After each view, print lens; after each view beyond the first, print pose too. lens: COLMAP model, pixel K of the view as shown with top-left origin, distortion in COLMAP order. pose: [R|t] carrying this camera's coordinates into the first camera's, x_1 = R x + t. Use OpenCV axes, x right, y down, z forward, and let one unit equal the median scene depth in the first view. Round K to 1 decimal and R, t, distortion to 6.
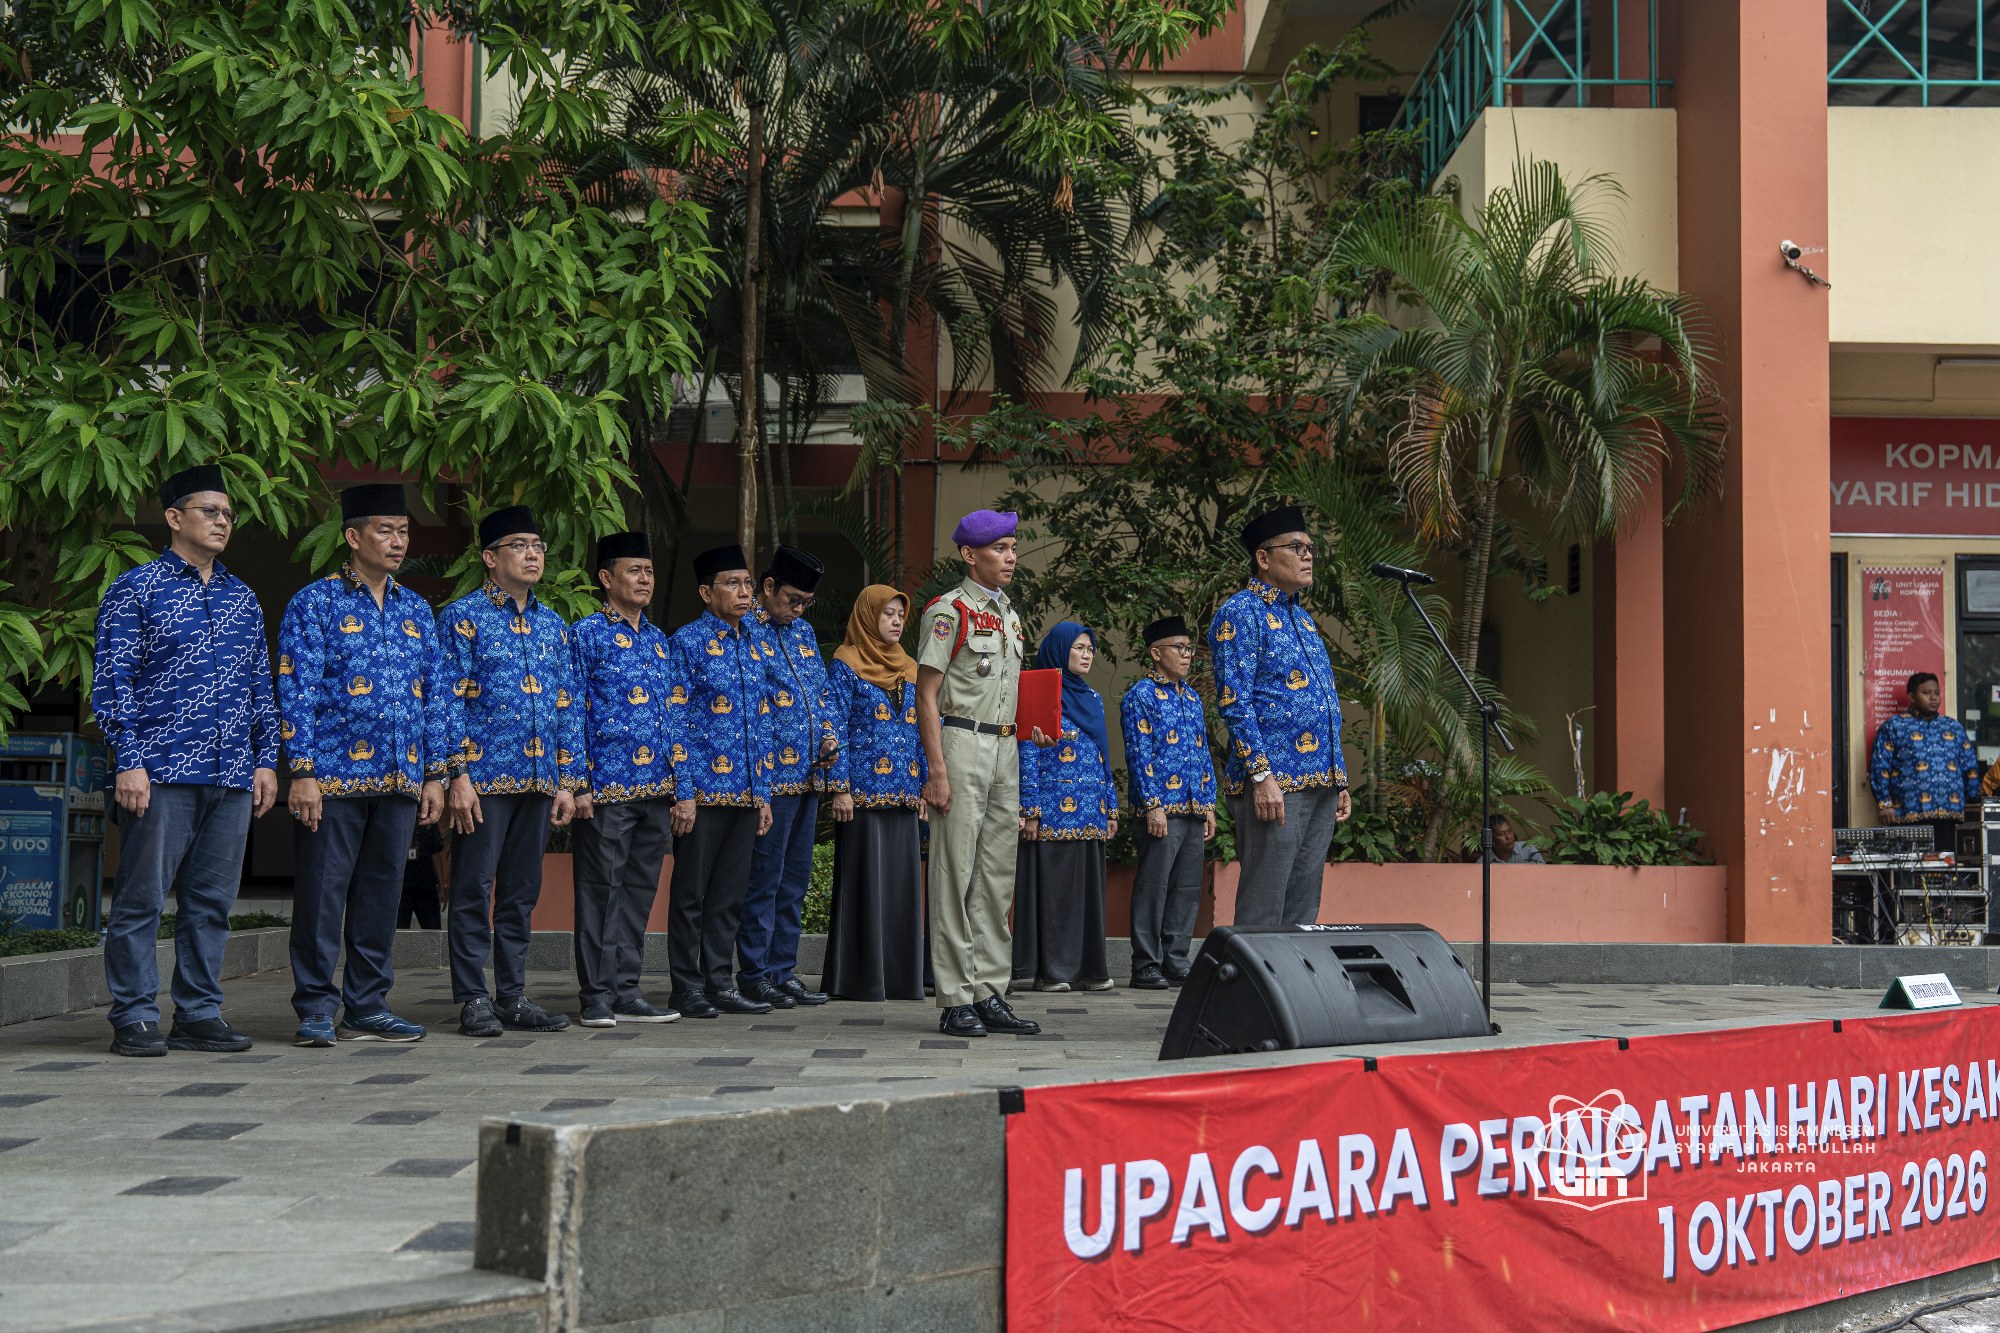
lens RADIAL K [[2577.9, 0, 980.2], [0, 2577.9, 704.4], [0, 0, 1]] dist [-0.029703, 0.000000]
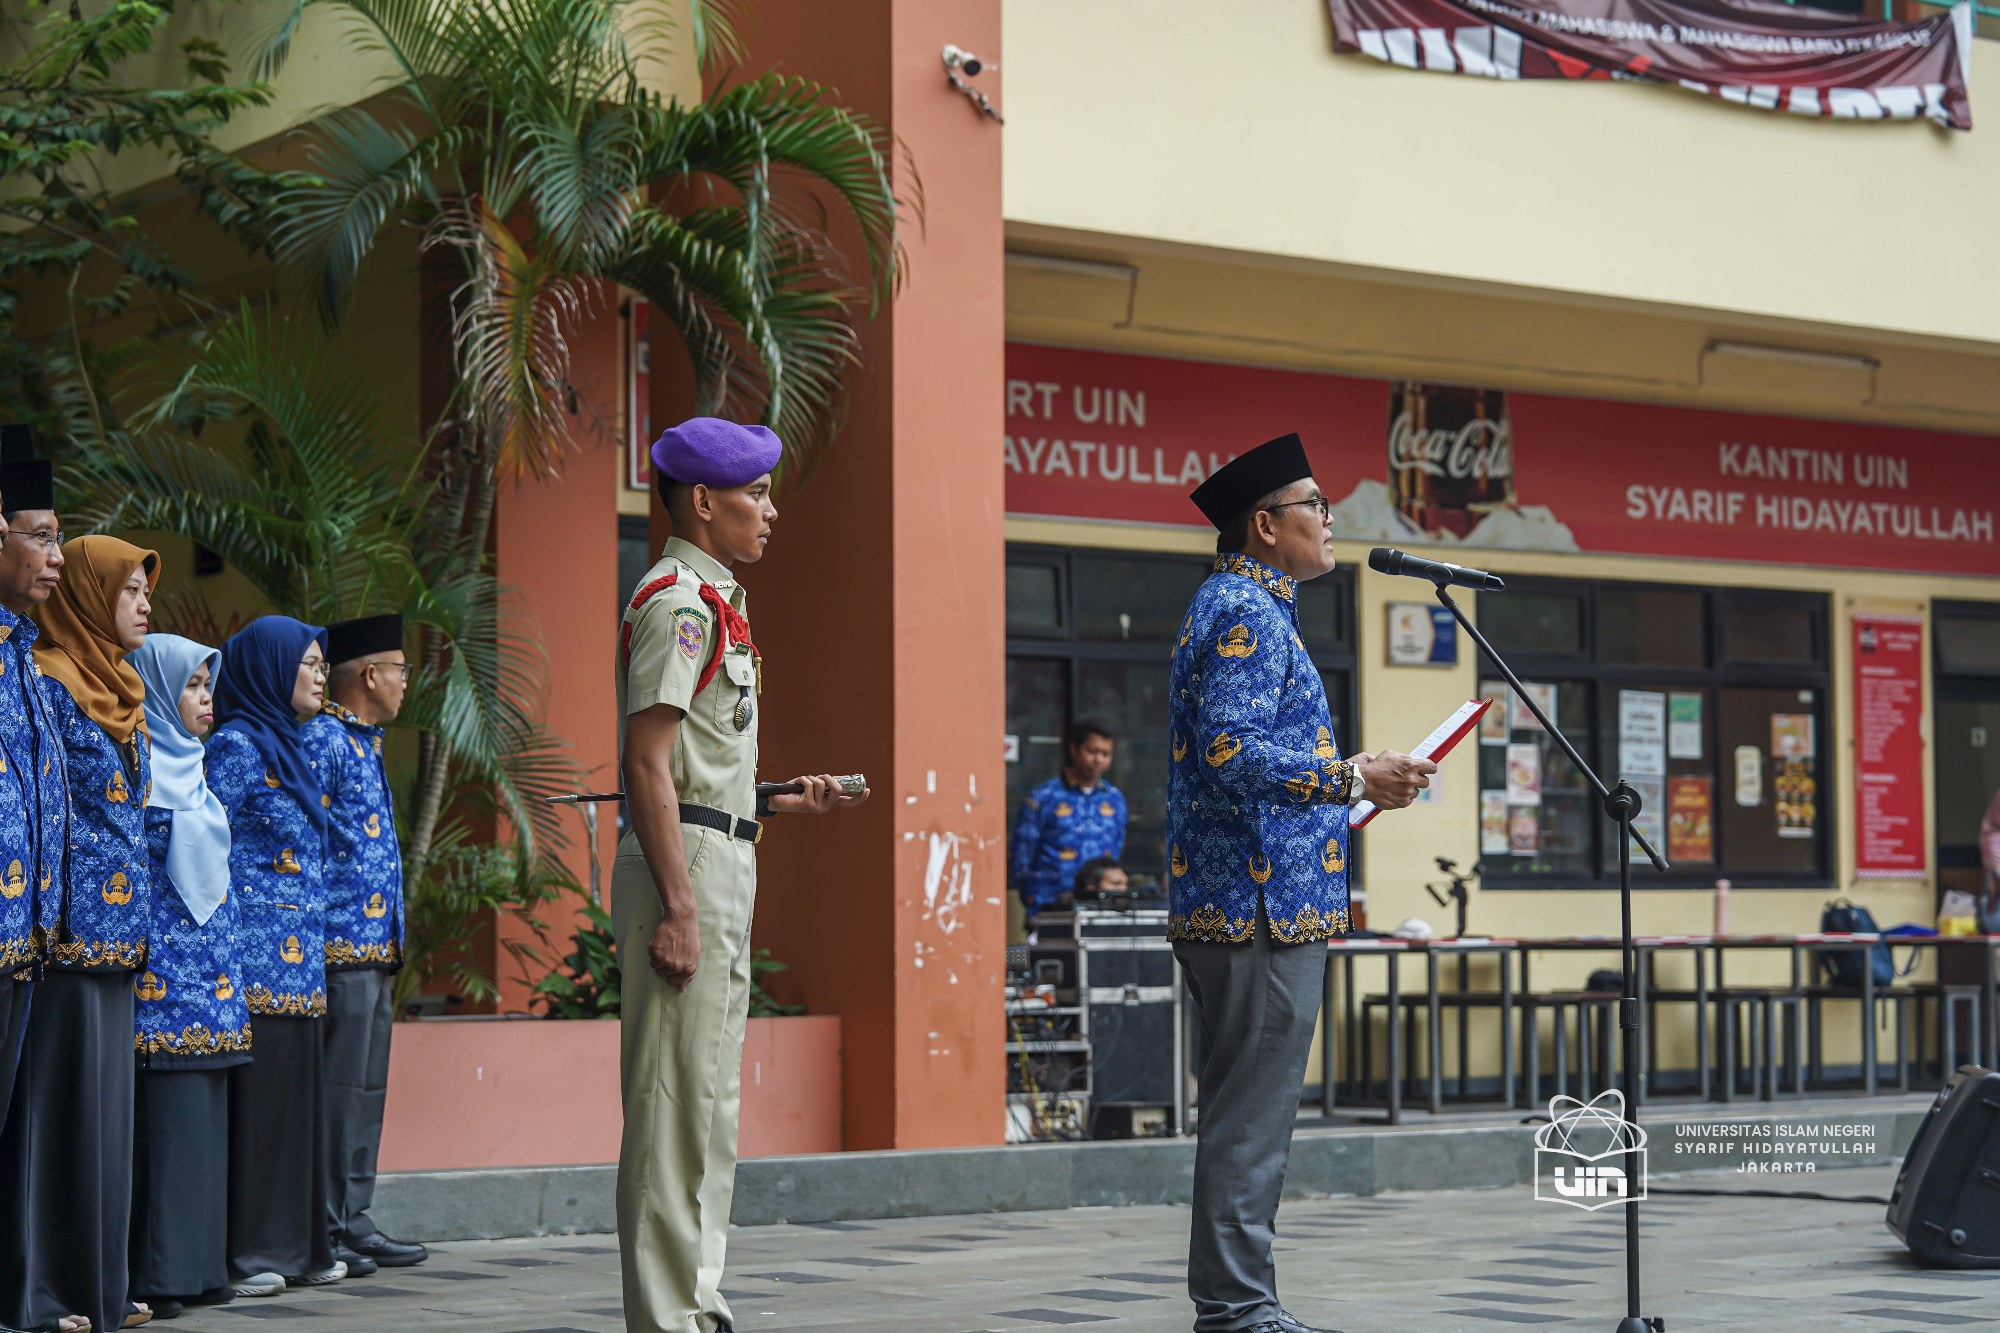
lens RADIAL K [[3977.5, 0, 1069.3], [0, 3977.5, 739.2], [0, 0, 1]] dist [0.032449, 0.000000]
pose [[0.808341, 0.014619, 0.588533, -0.343376], [-0.016498, 0.999862, -0.002176, -0.006572], [-0.588483, -0.007950, 0.808470, 0.238461]]
